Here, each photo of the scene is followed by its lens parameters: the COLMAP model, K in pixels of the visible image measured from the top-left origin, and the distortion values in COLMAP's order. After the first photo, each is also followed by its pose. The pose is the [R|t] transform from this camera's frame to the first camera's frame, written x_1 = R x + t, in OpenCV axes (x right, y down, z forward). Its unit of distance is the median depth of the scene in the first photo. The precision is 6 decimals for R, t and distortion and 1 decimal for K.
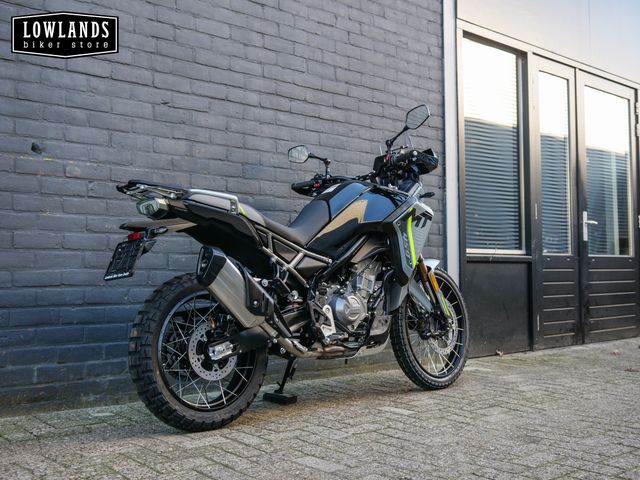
lens RADIAL K [[732.0, 0, 320.0], [0, 732.0, 240.0], [0, 0, 1]] dist [-0.004926, 0.014745]
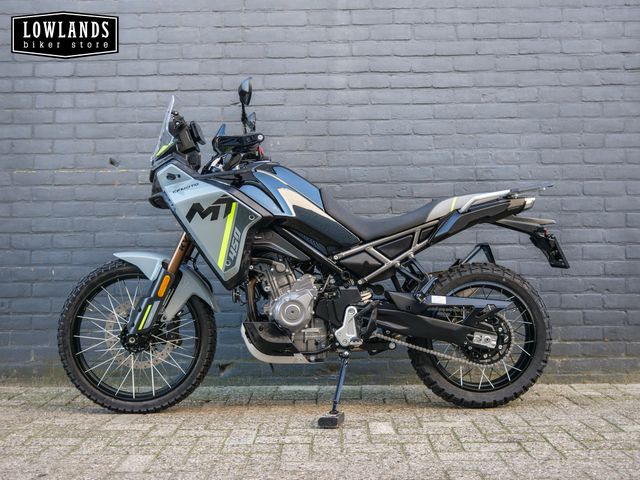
lens RADIAL K [[732.0, 0, 320.0], [0, 732.0, 240.0], [0, 0, 1]] dist [-0.004926, 0.014745]
pose [[0.739505, -0.028817, -0.672534, 0.559637], [0.040130, 0.999194, 0.001312, 0.010476], [0.671954, -0.027959, 0.740065, 0.297284]]
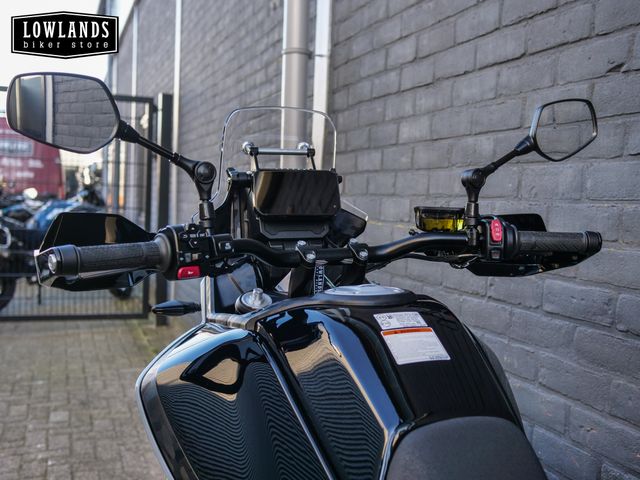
lens RADIAL K [[732.0, 0, 320.0], [0, 732.0, 240.0], [0, 0, 1]] dist [-0.004926, 0.014745]
pose [[-0.372355, 0.040852, -0.927191, 0.200288], [0.010479, 0.999152, 0.039814, -0.111028], [0.928031, 0.005109, -0.372468, 0.975779]]
